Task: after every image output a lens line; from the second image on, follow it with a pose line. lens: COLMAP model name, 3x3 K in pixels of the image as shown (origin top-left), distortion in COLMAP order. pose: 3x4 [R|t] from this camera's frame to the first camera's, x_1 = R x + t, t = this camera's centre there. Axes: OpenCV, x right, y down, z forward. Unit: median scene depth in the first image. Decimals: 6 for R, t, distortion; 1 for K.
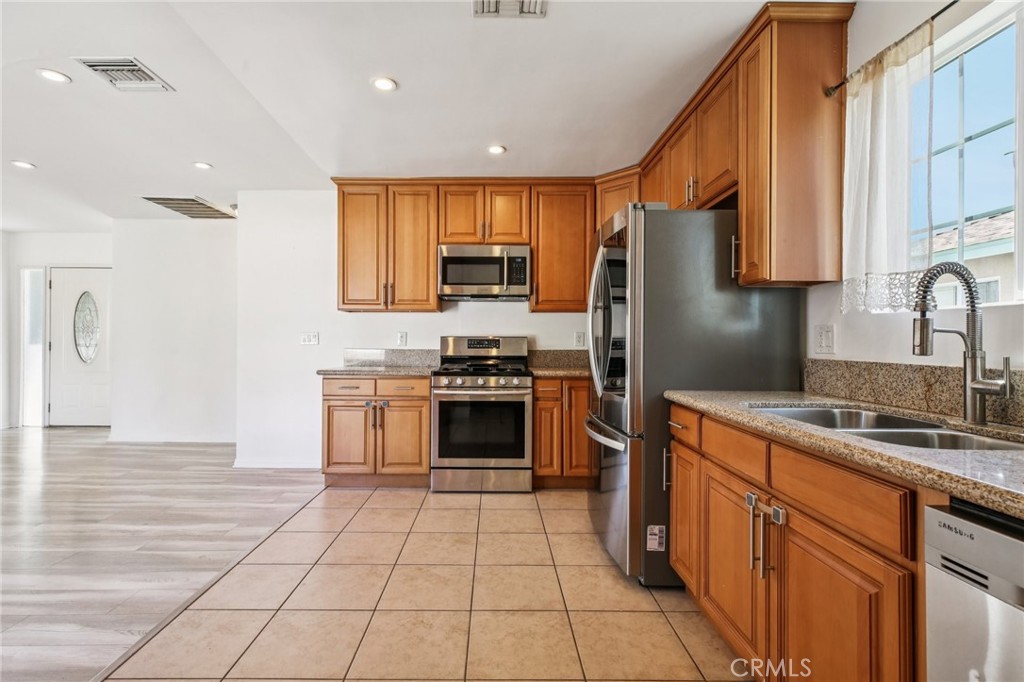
lens RADIAL K [[474.4, 0, 505.6], [0, 474.4, 342.4], [0, 0, 1]] dist [-0.005518, 0.002940]
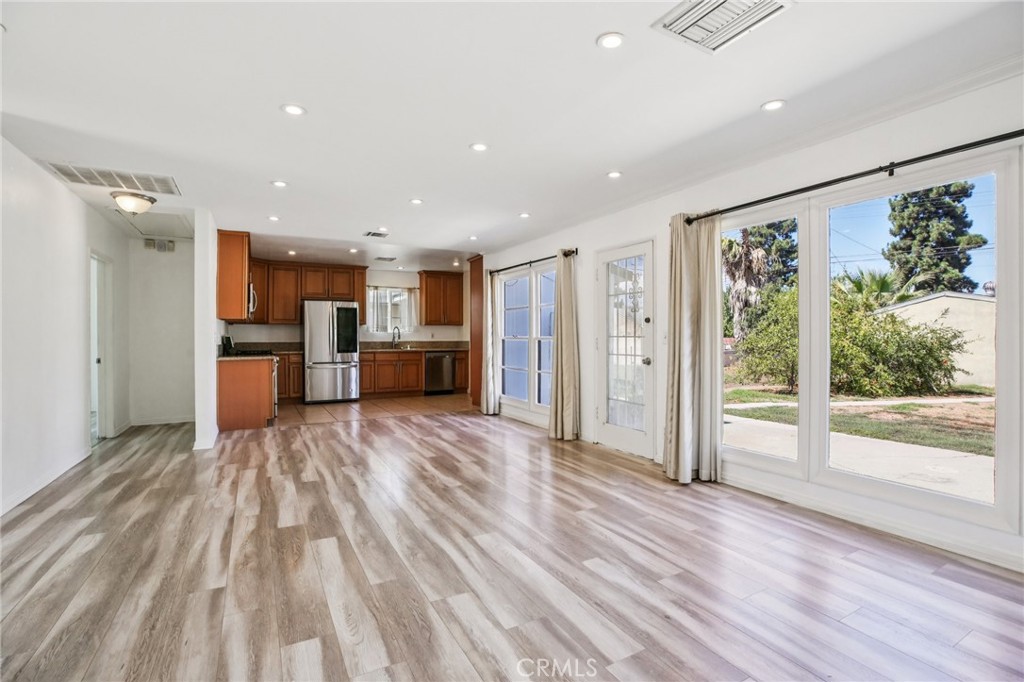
lens RADIAL K [[474.4, 0, 502.3], [0, 474.4, 336.8], [0, 0, 1]] dist [-0.005518, 0.002940]
pose [[-0.463524, -0.002654, 0.886080, -2.470219], [0.005323, 0.999969, 0.005780, -0.017835], [-0.886068, 0.007396, -0.463496, 1.163998]]
